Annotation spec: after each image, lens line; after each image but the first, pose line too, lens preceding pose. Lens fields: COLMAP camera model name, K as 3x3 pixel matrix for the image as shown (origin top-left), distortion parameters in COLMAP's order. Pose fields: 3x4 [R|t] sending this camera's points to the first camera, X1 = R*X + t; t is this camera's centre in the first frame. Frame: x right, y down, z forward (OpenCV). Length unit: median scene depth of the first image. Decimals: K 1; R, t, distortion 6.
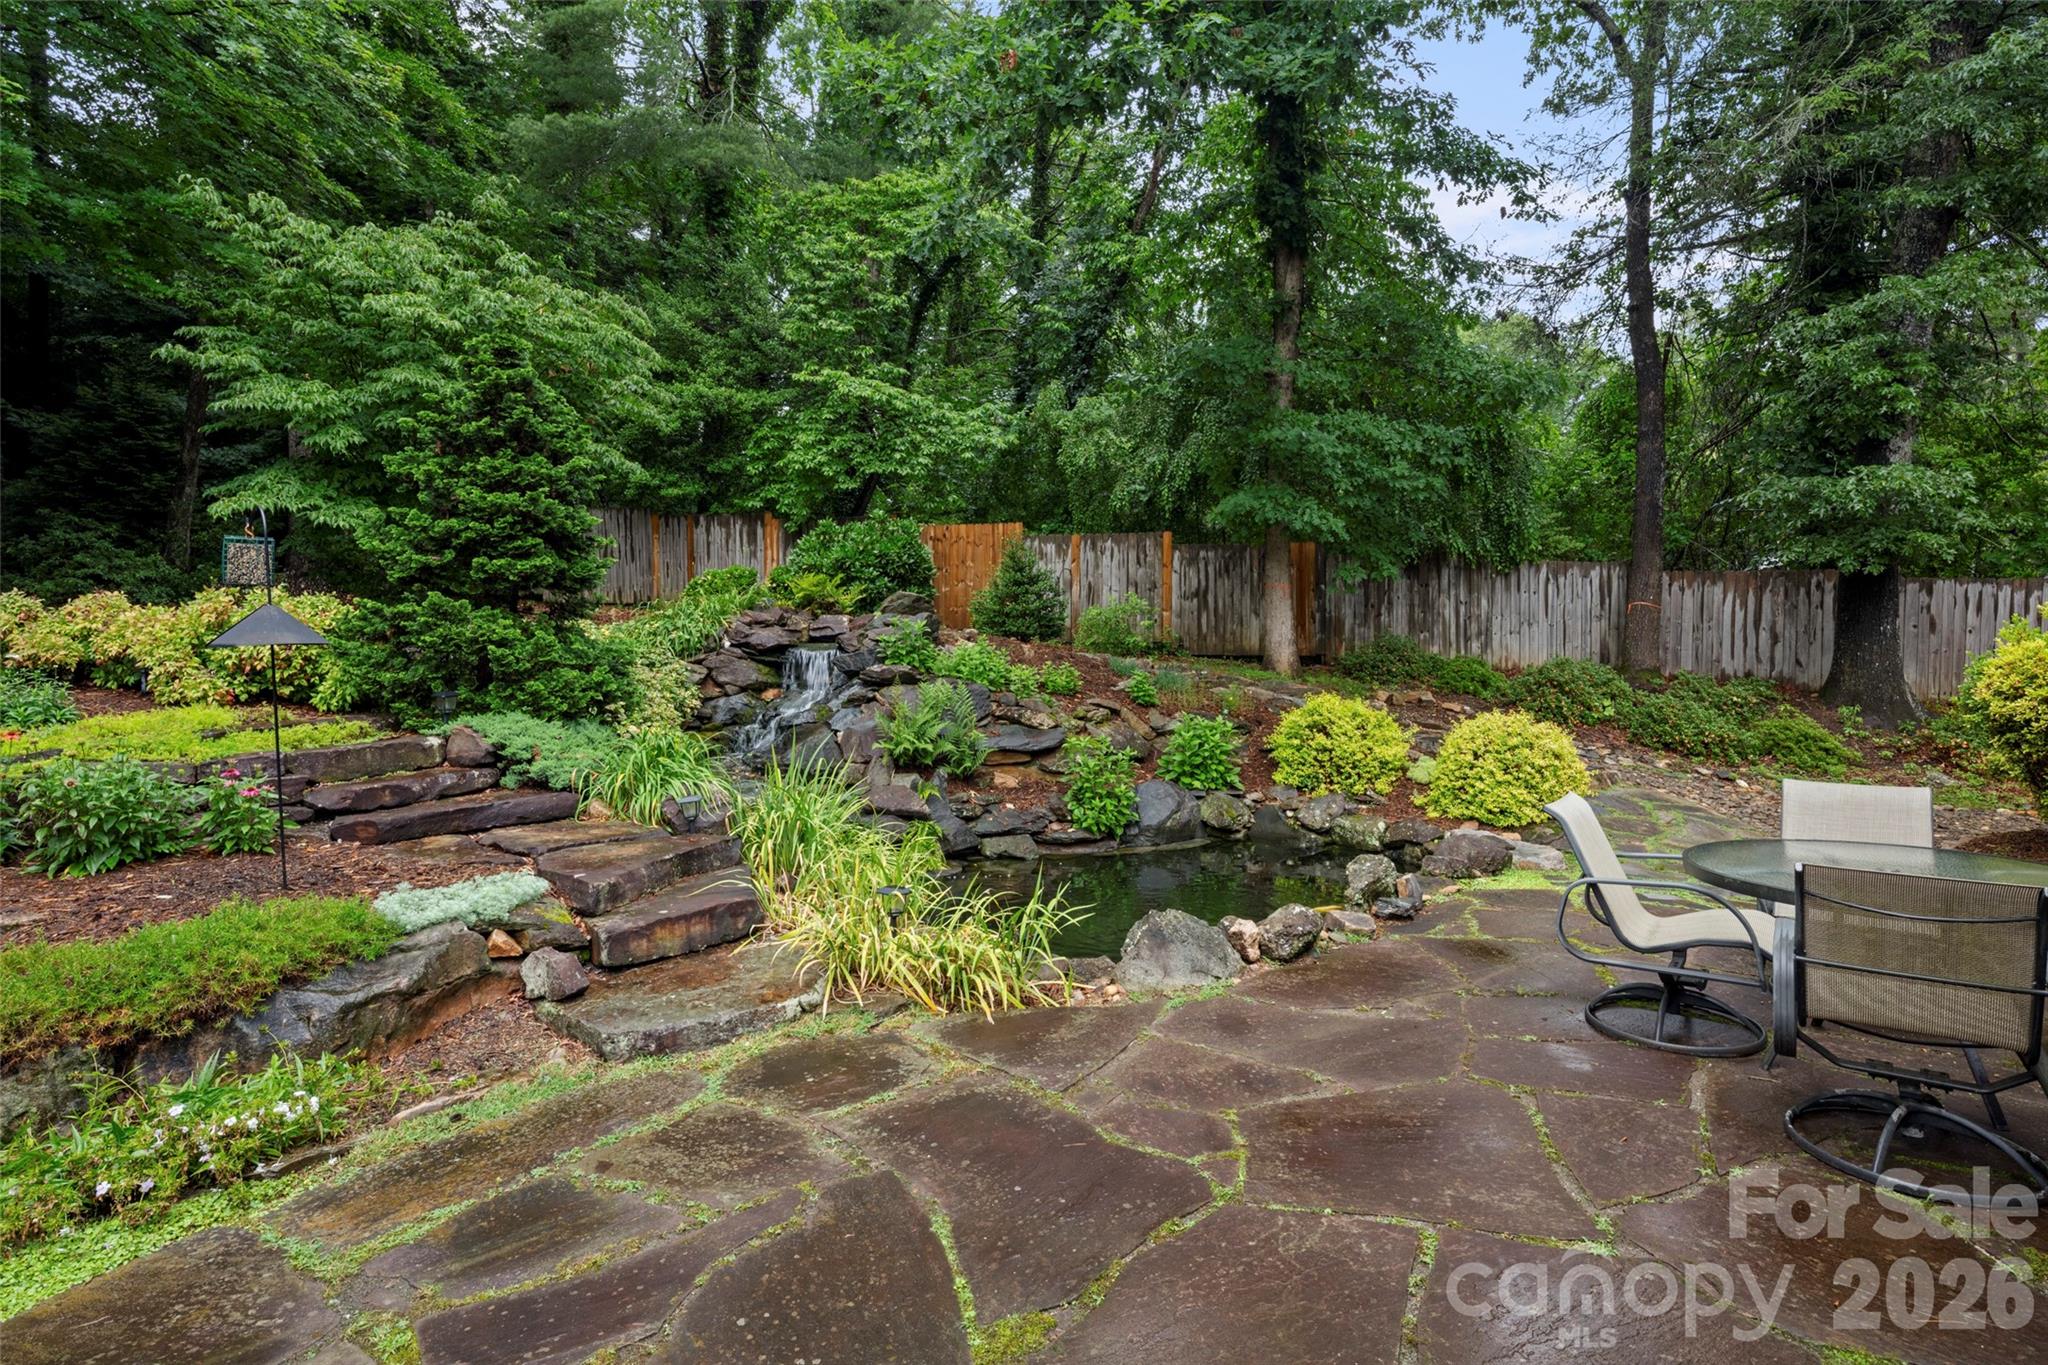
lens RADIAL K [[993.3, 0, 1040.8], [0, 993.3, 617.7], [0, 0, 1]] dist [0.002524, 0.000129]
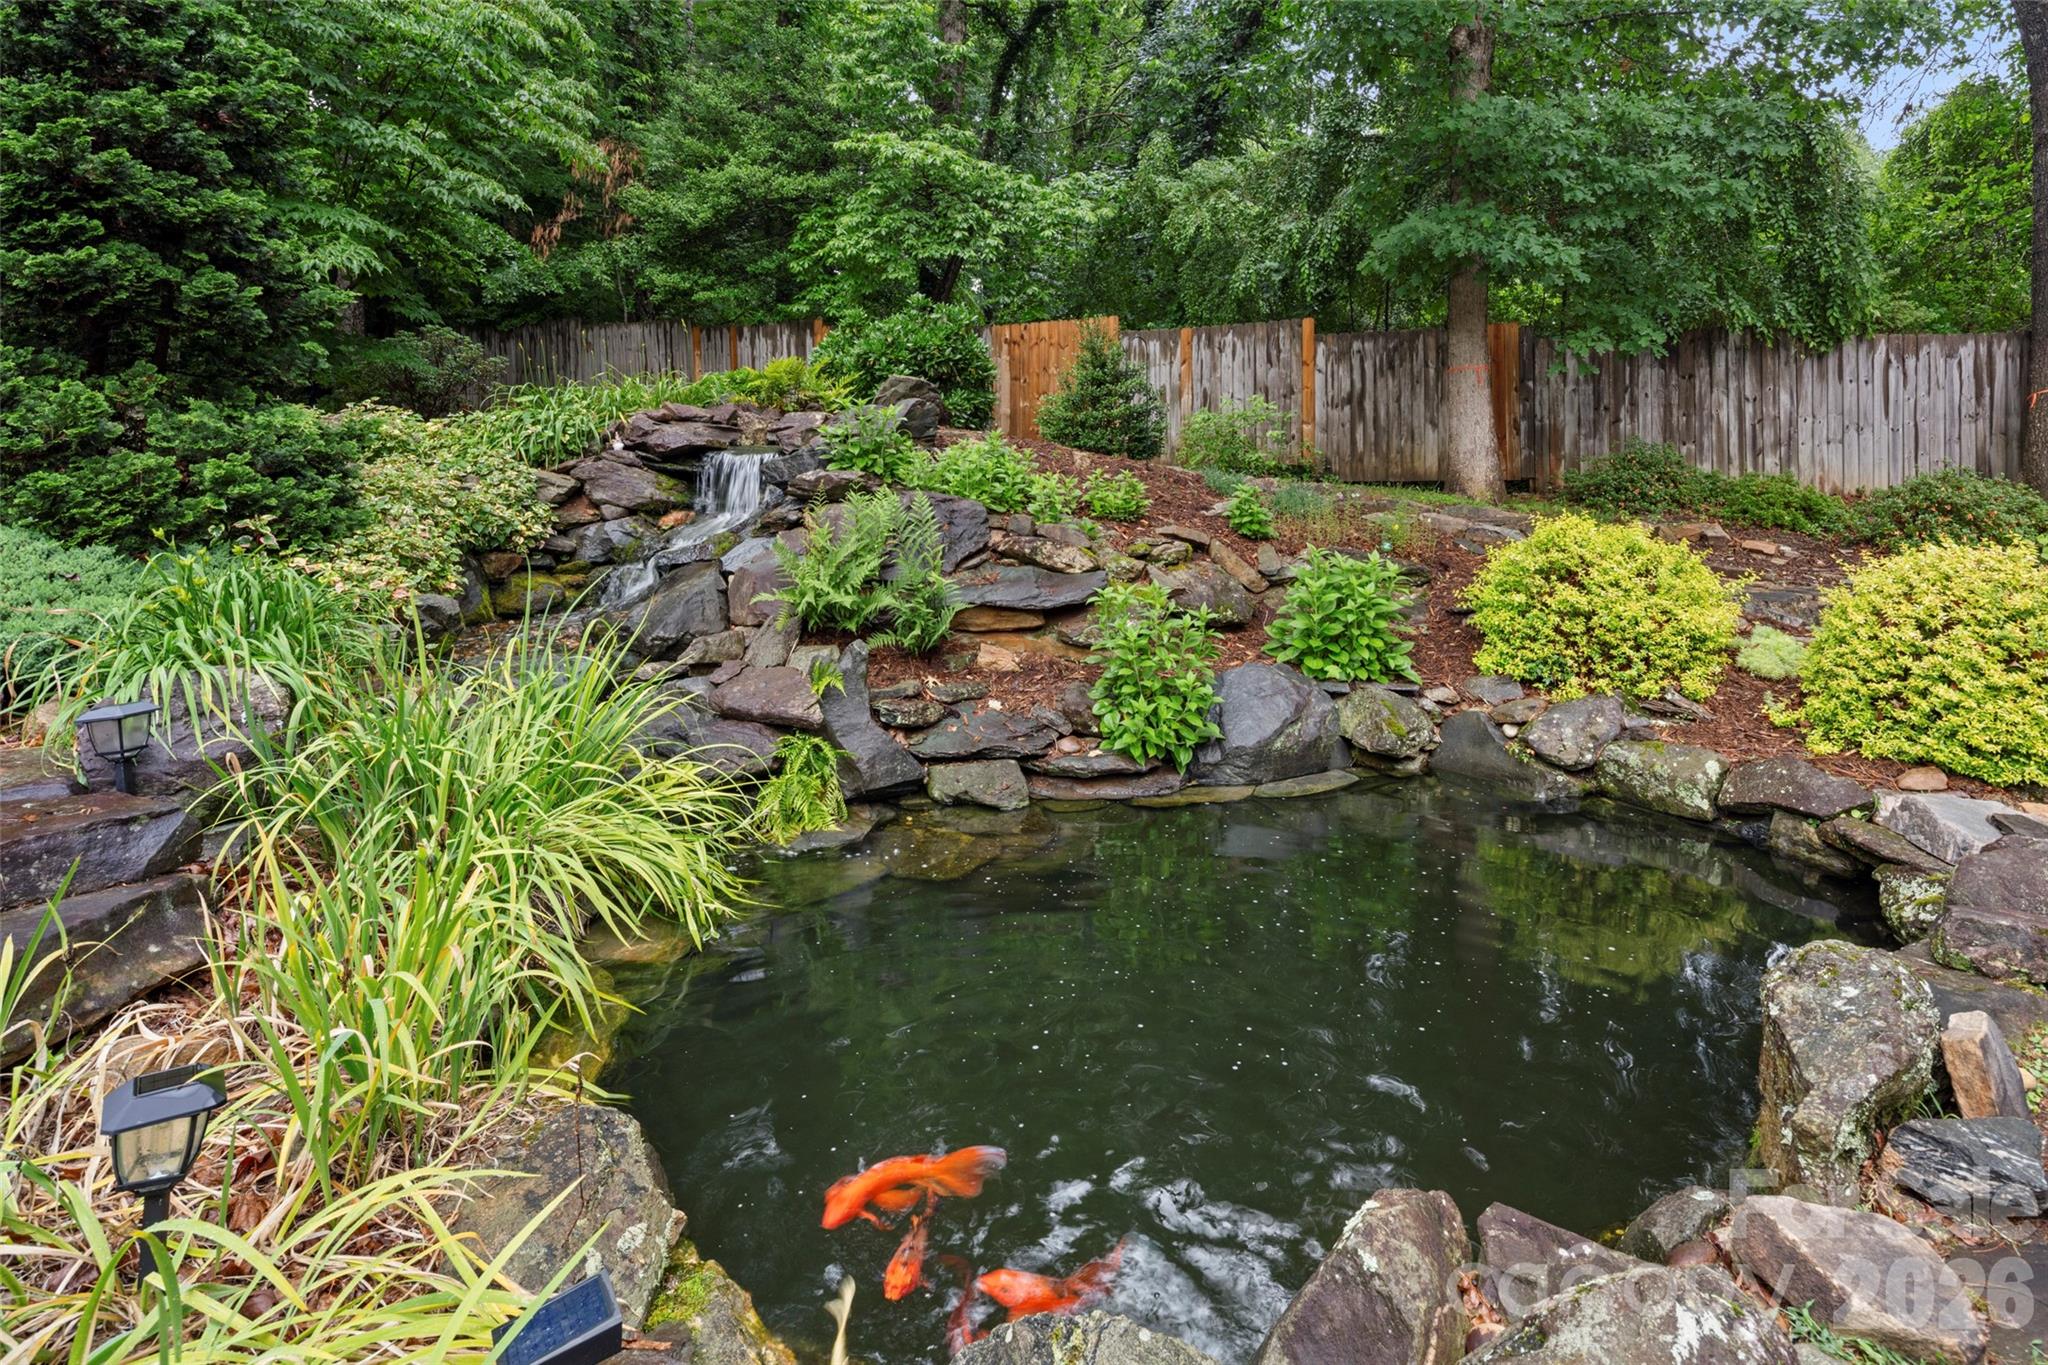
lens RADIAL K [[996.3, 0, 1038.8], [0, 996.3, 479.3], [0, 0, 1]] dist [0.001695, -0.000829]
pose [[0.987390, -0.009232, -0.158035, 0.076931], [0.010336, 0.999928, 0.006166, 0.049705], [0.157966, -0.007722, 0.987414, 0.387525]]
